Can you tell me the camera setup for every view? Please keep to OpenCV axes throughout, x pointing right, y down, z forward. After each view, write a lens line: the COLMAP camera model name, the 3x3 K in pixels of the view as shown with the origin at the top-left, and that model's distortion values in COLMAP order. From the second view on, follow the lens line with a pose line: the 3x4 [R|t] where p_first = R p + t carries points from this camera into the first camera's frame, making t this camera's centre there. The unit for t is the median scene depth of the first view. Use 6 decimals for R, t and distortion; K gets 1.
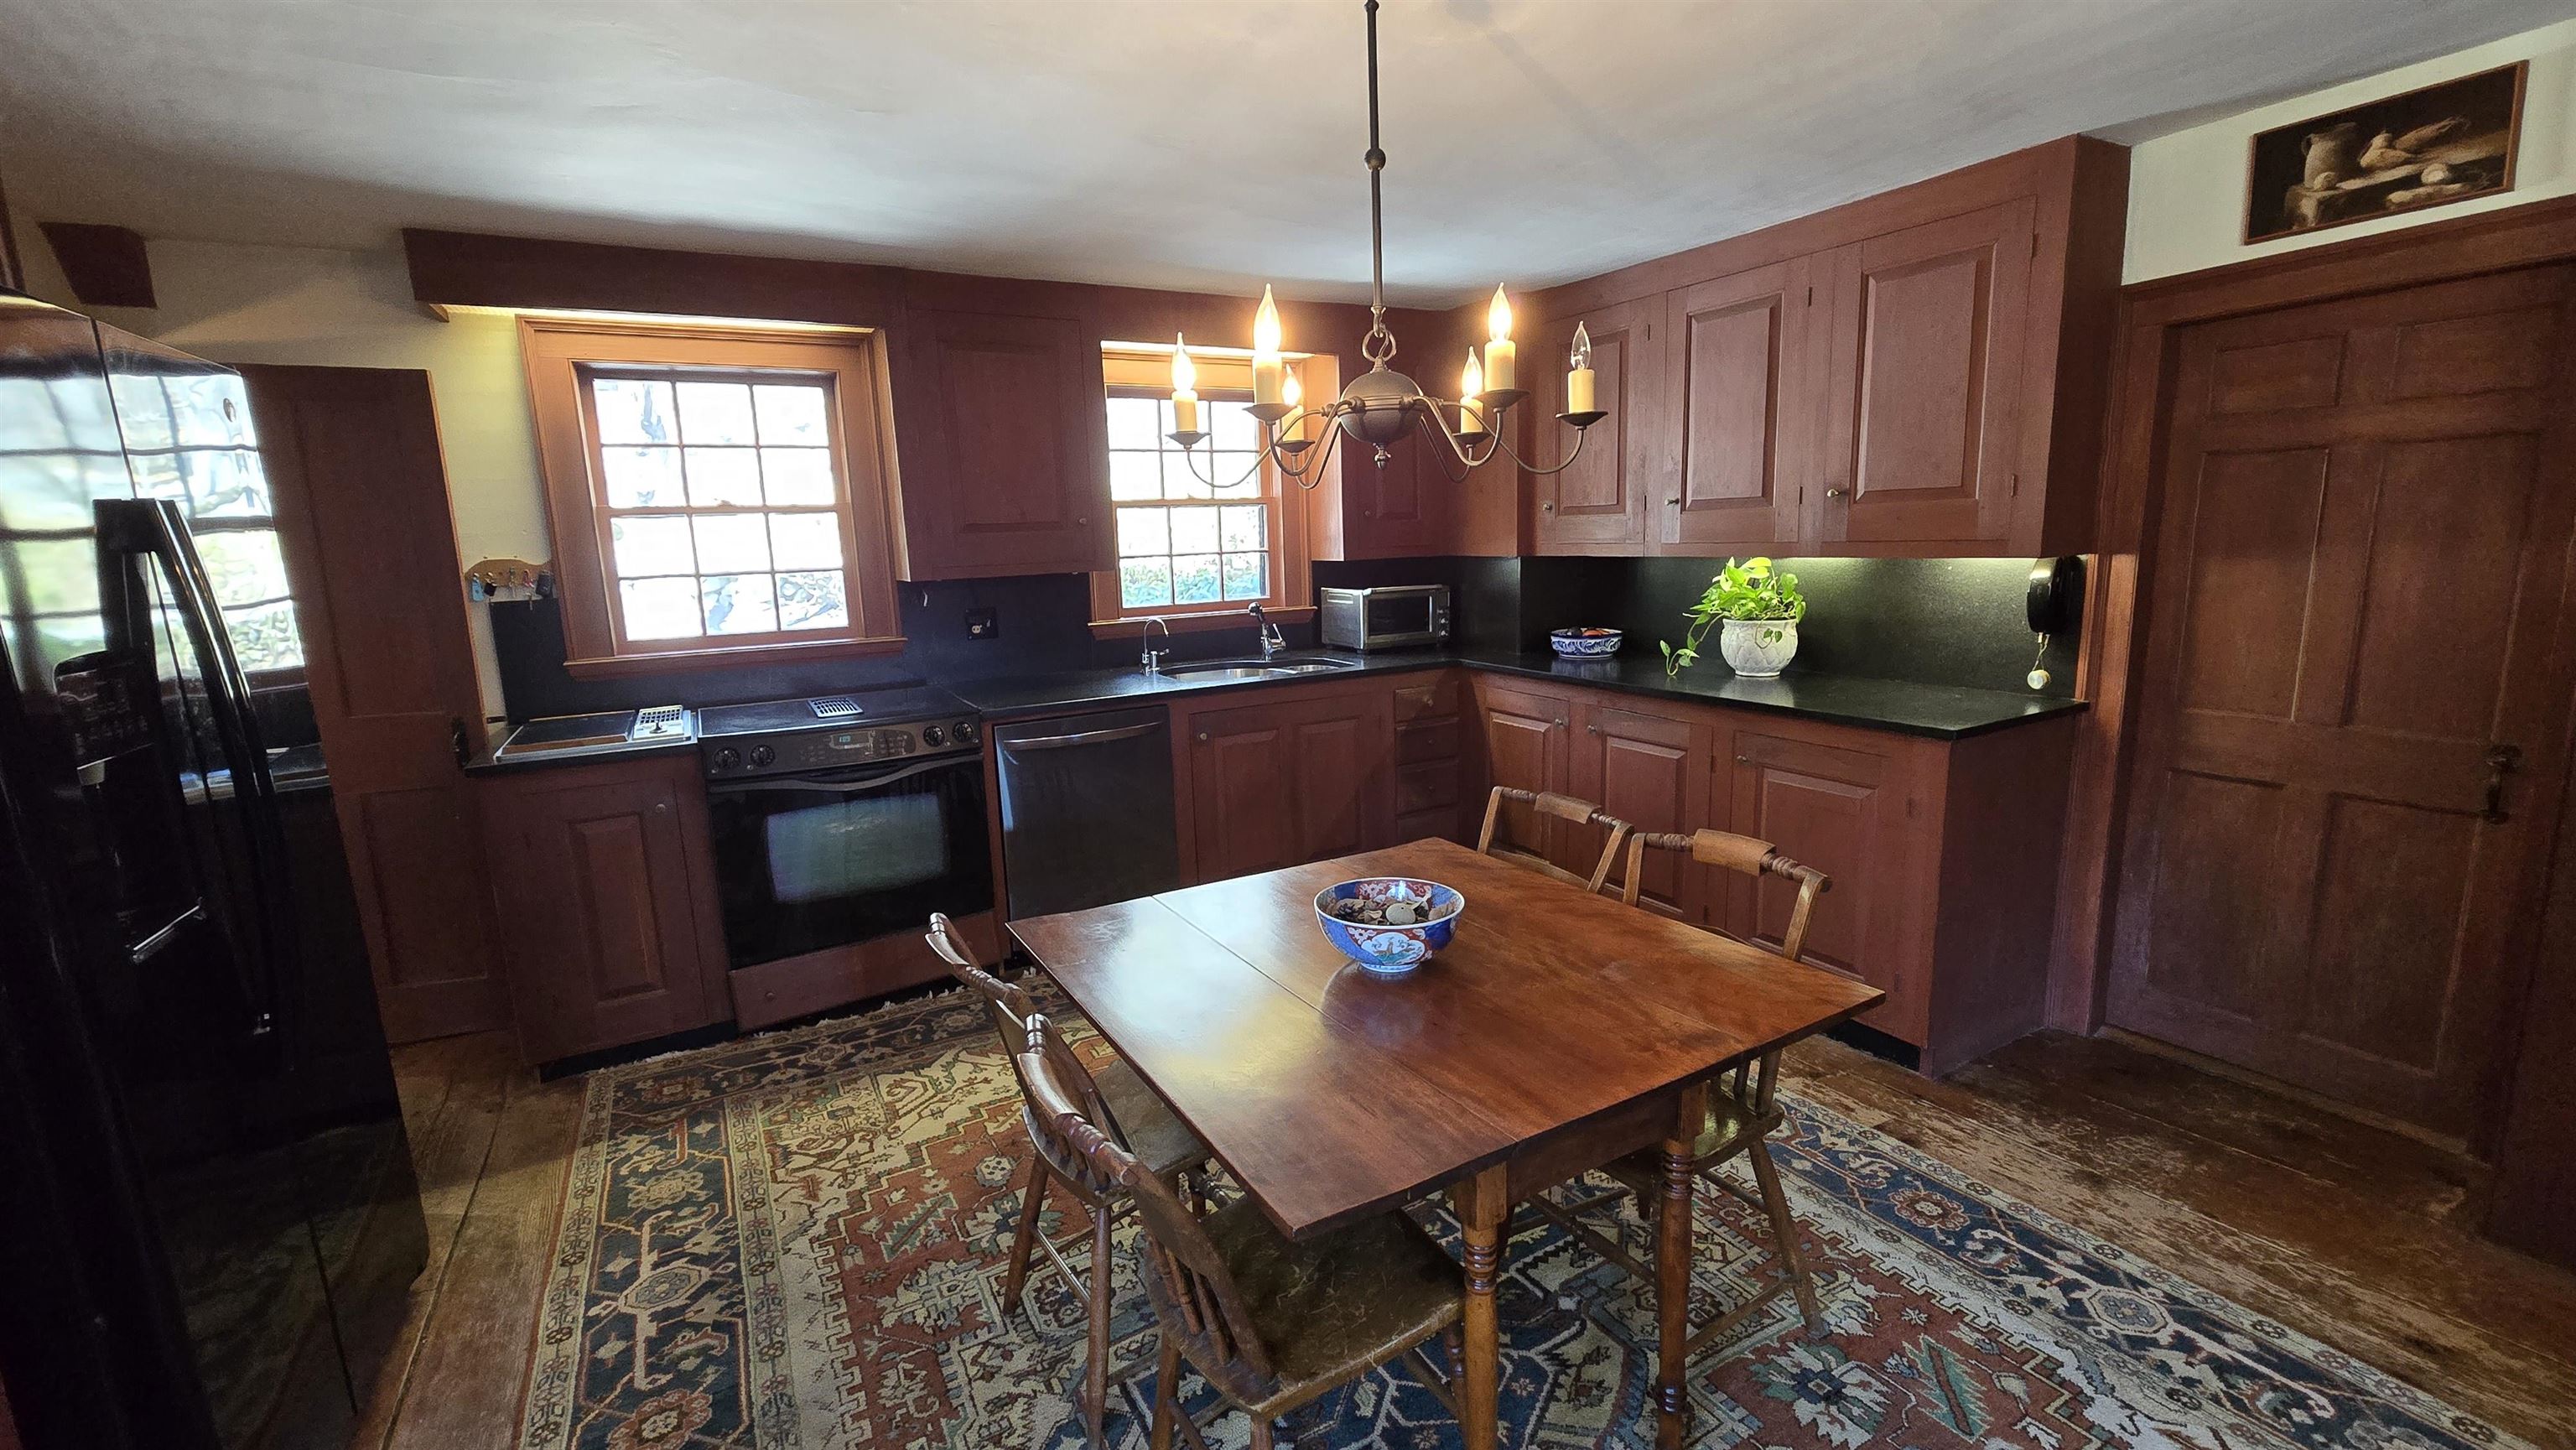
lens RADIAL K [[1043.3, 0, 1281.1], [0, 1043.3, 719.9], [0, 0, 1]] dist [-0.015948, -0.000152]
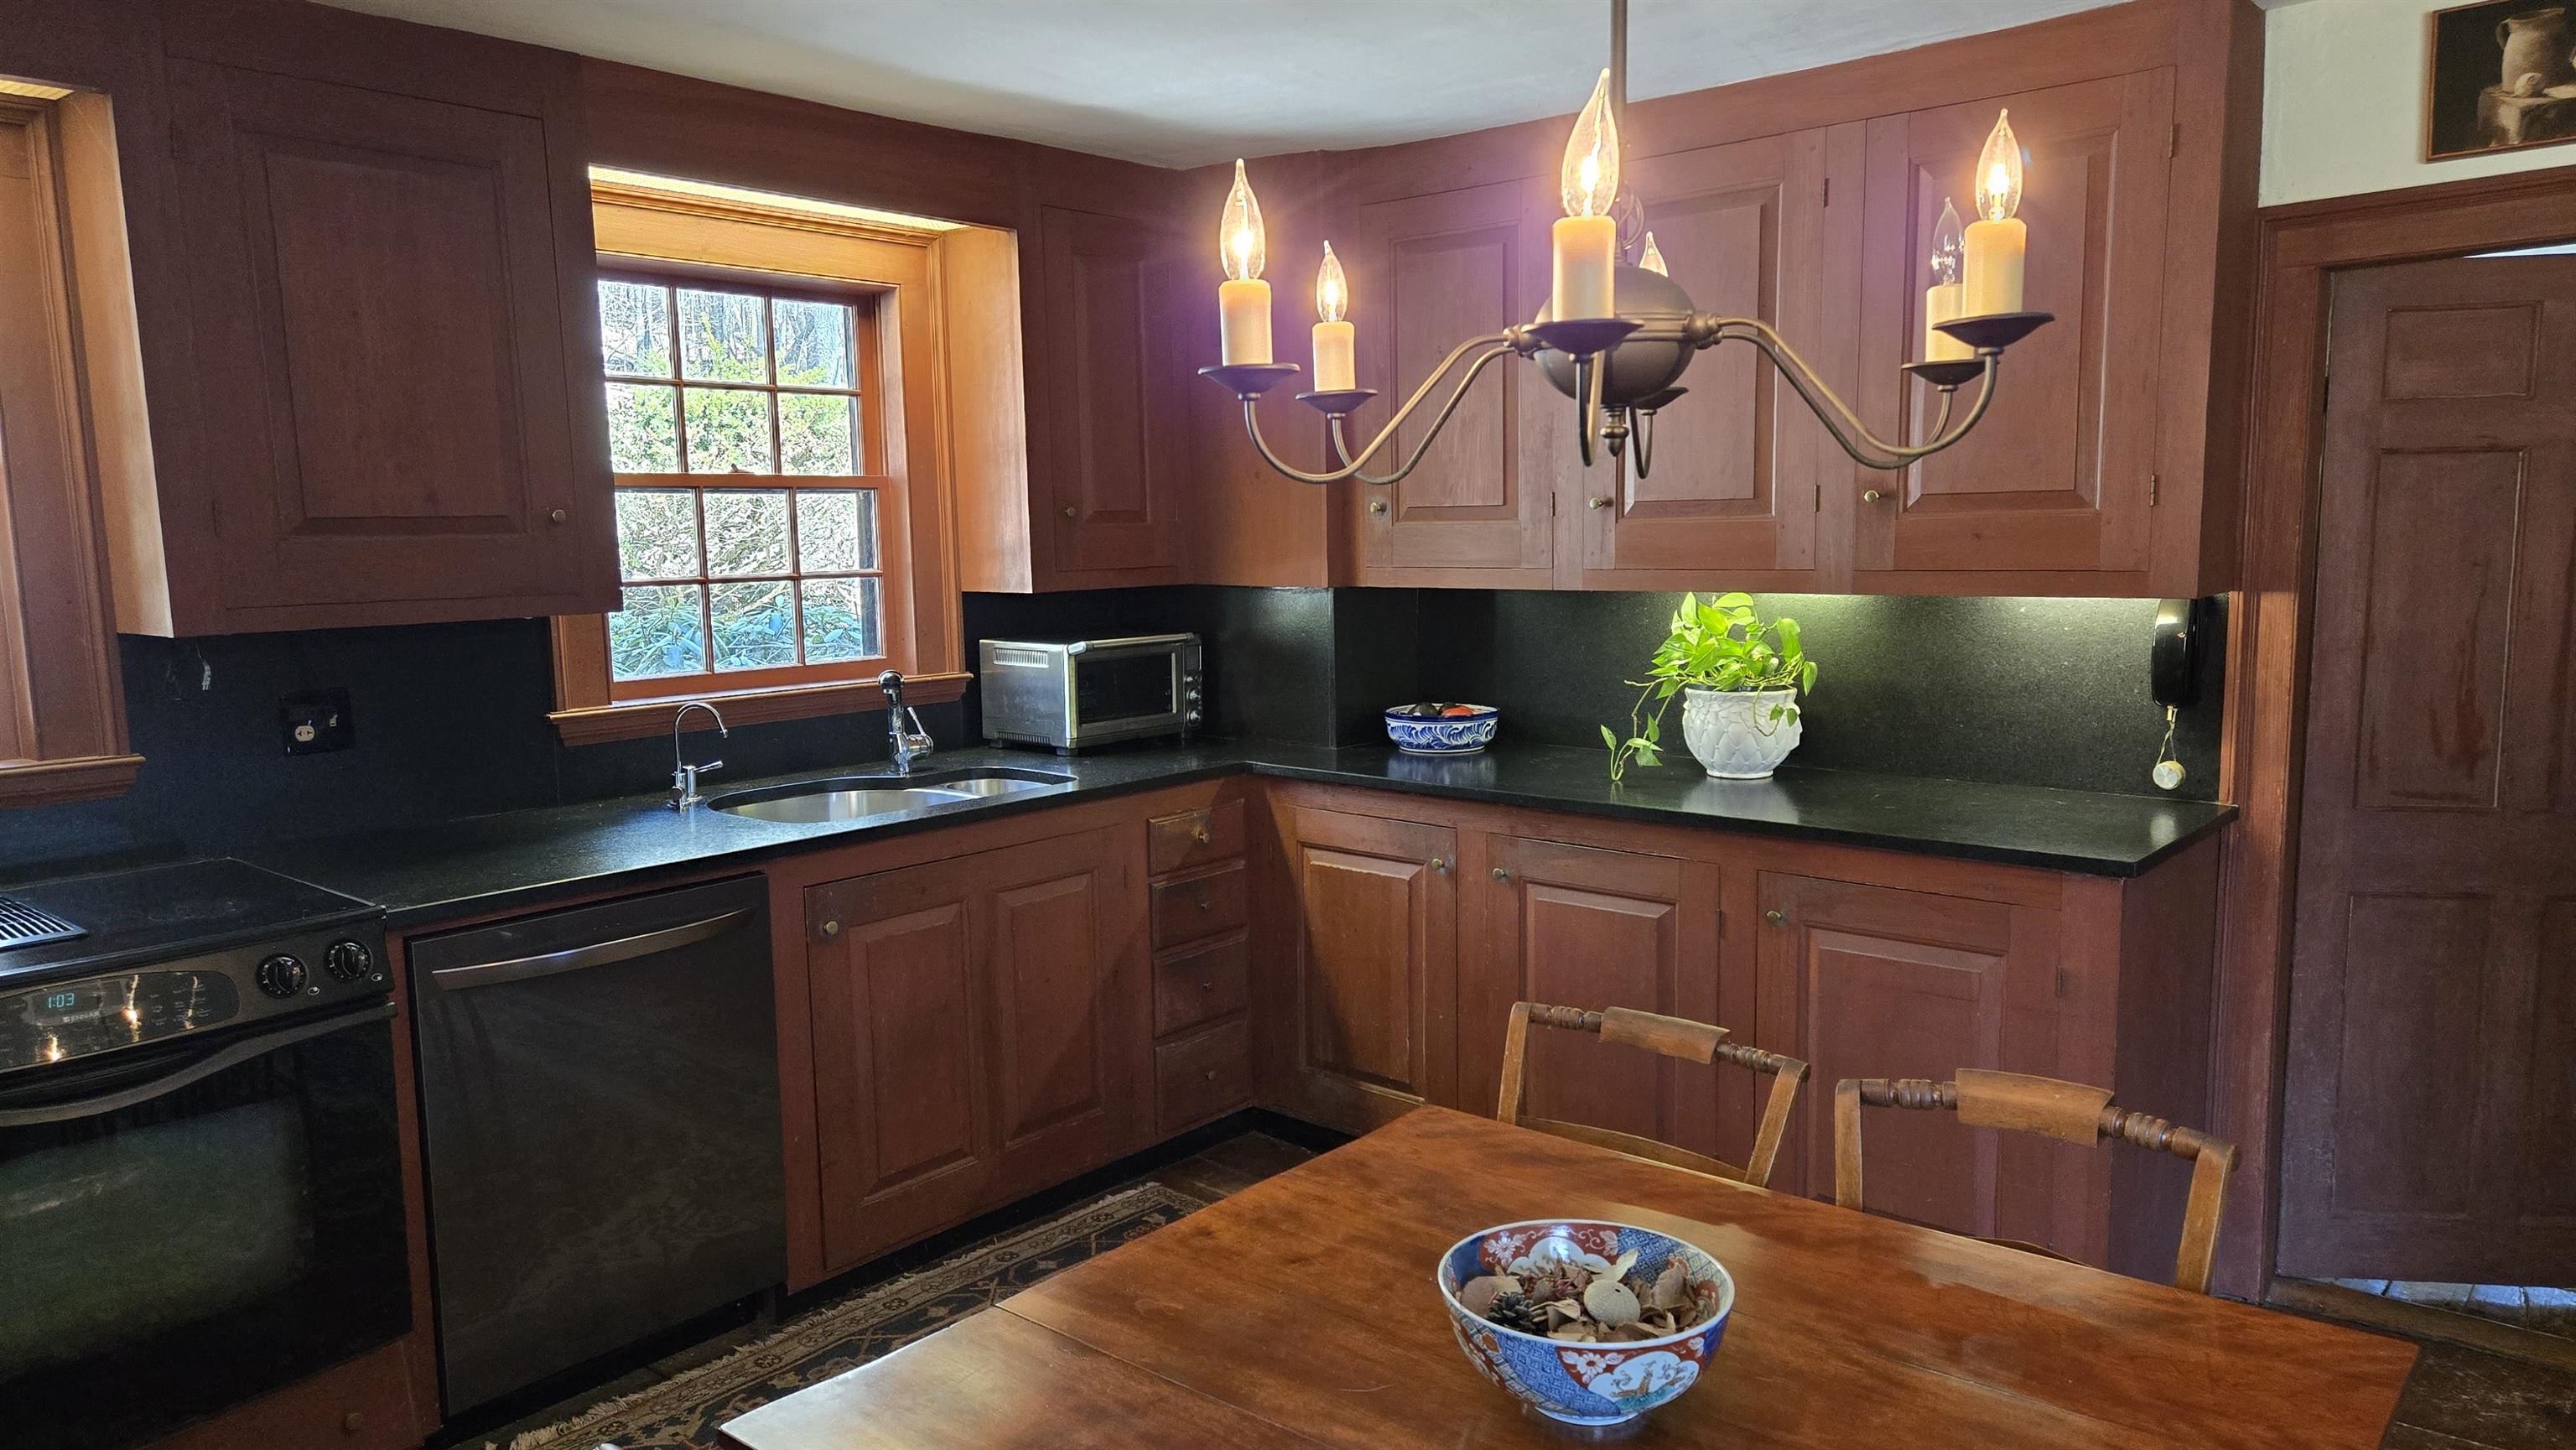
lens RADIAL K [[1682.0, 0, 1293.8], [0, 1682.0, 738.7], [0, 0, 1]] dist [0.072322, -0.069280]
pose [[0.939364, -0.026858, 0.341869, -0.152071], [0.045847, 0.997814, -0.047585, -0.029062], [-0.339844, 0.060373, 0.938542, 0.119039]]
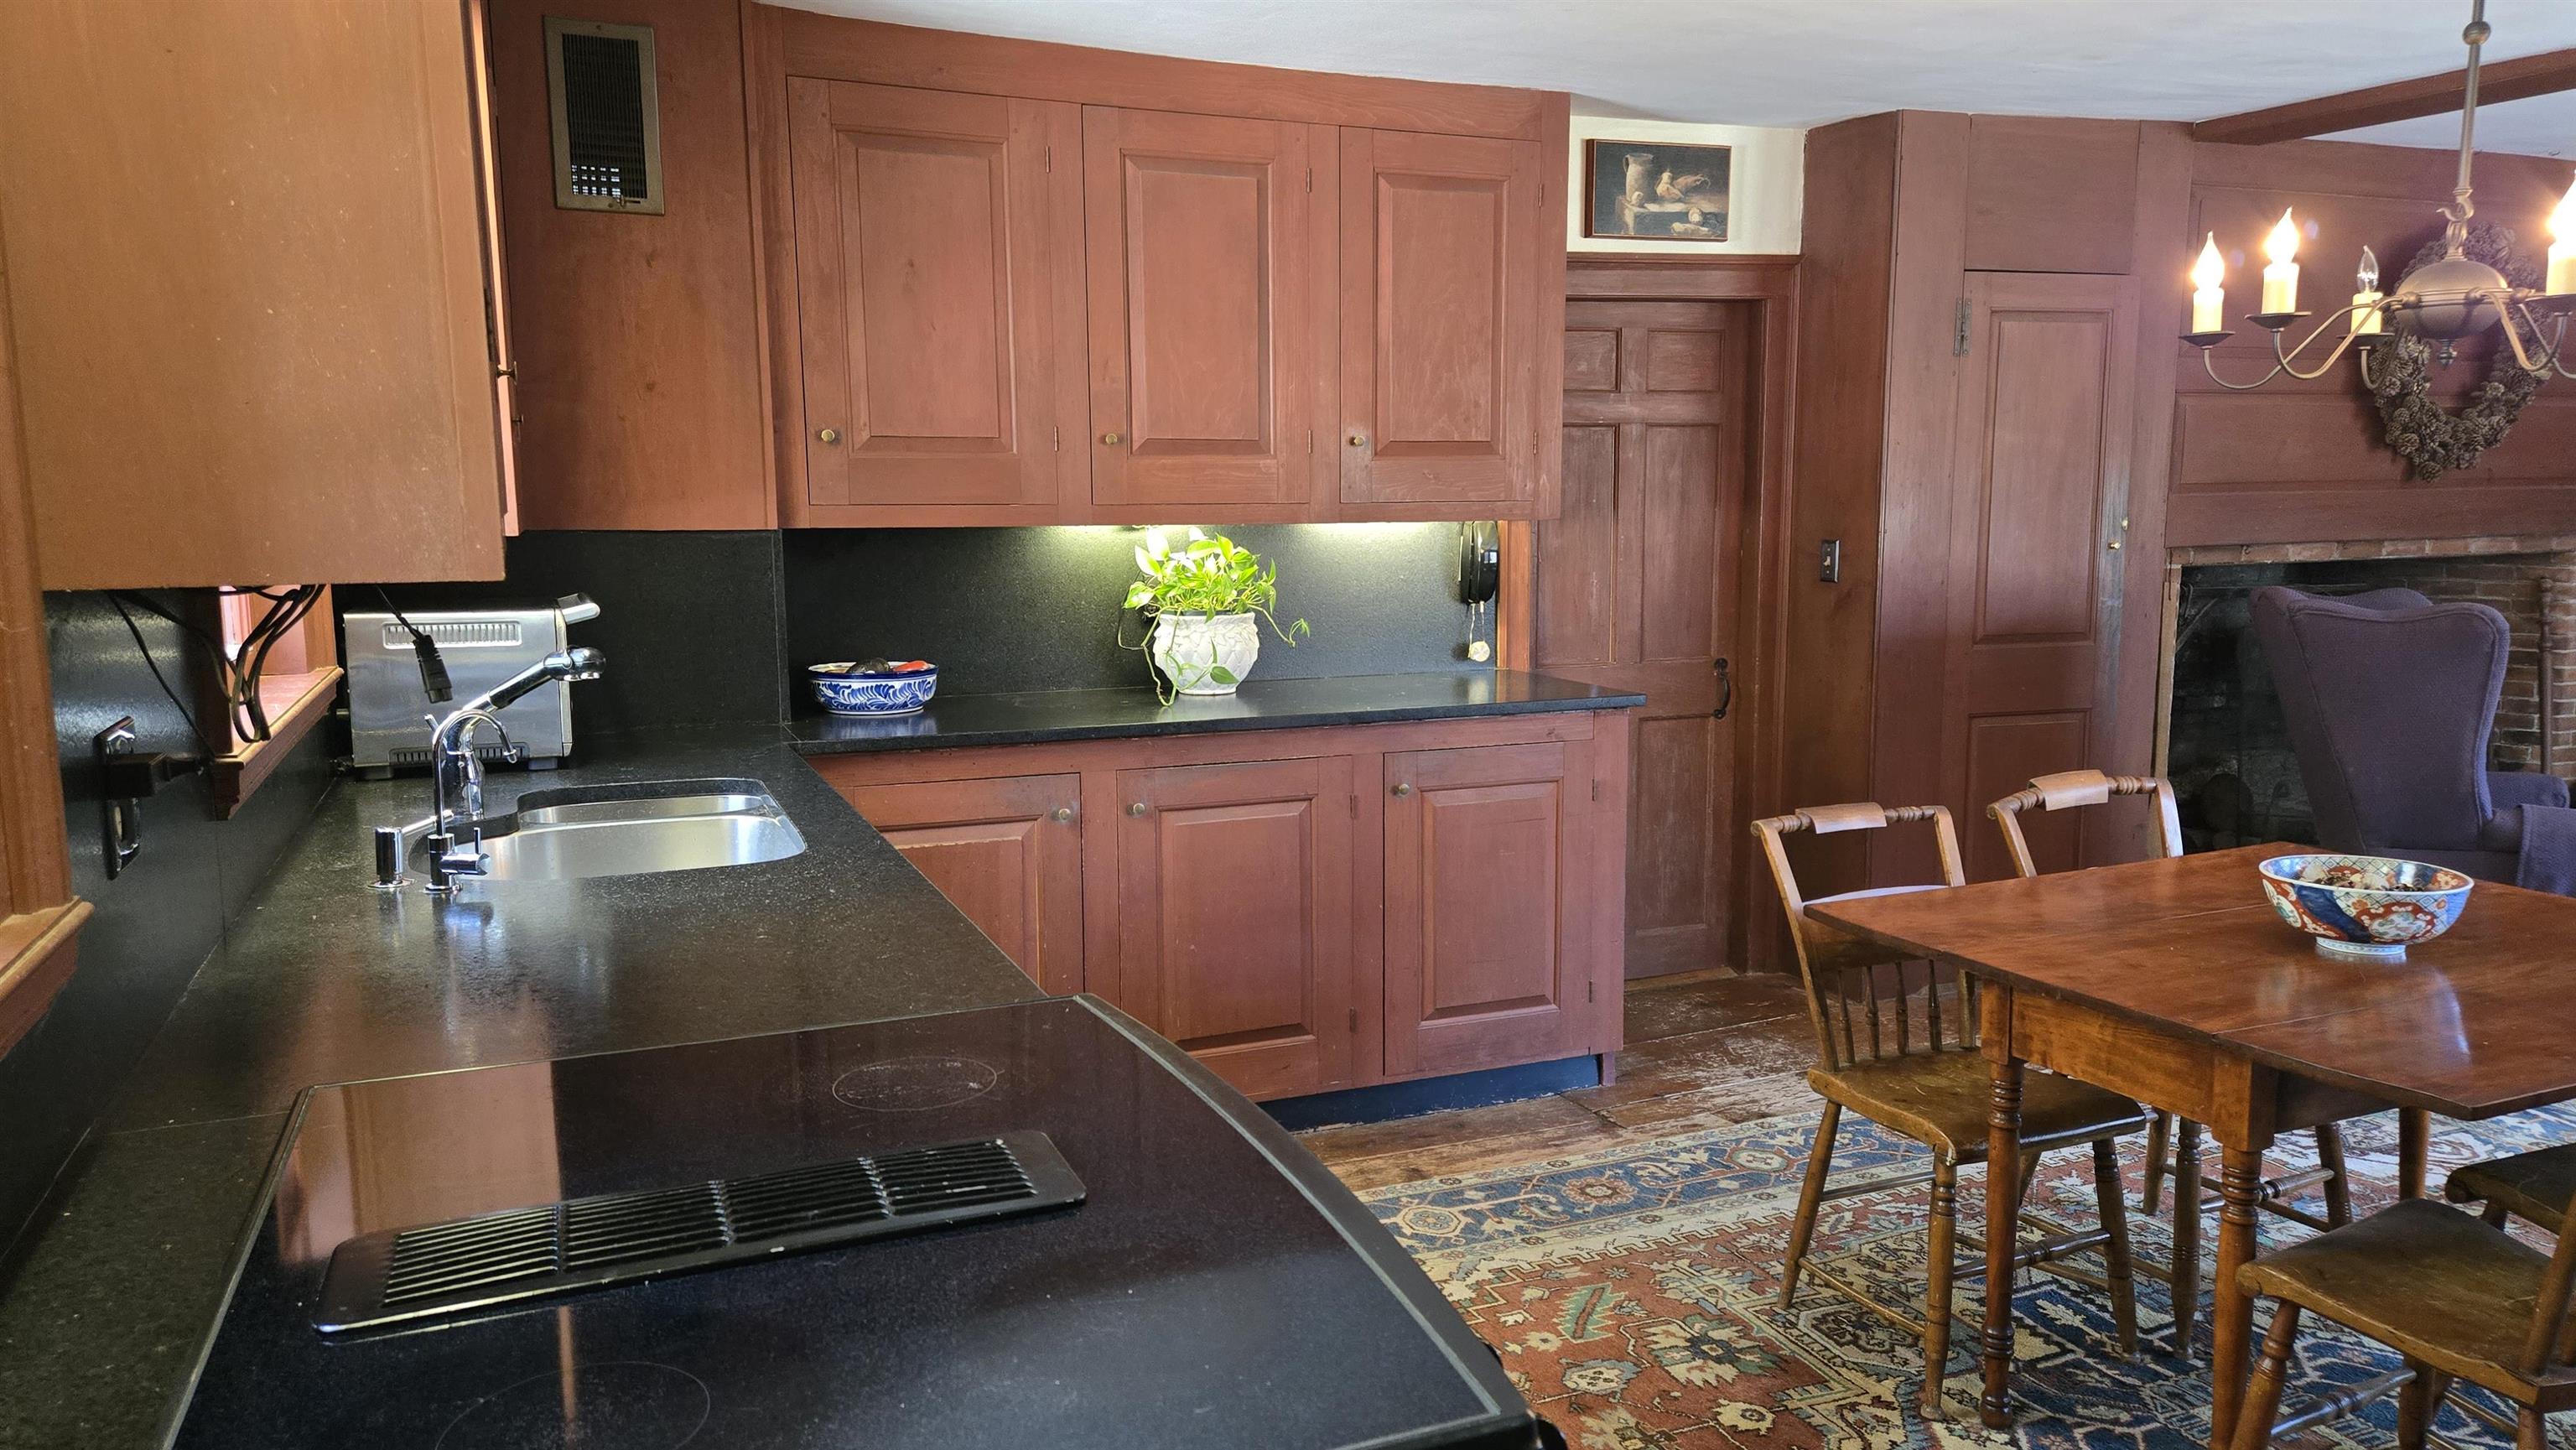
lens RADIAL K [[1706.3, 0, 1294.5], [0, 1706.3, 719.1], [0, 0, 1]] dist [0.088269, -0.073021]
pose [[0.117639, -0.096666, 0.988340, -0.678603], [0.175710, 0.981574, 0.075090, -0.102926], [-0.977388, 0.164828, 0.132457, 0.795737]]
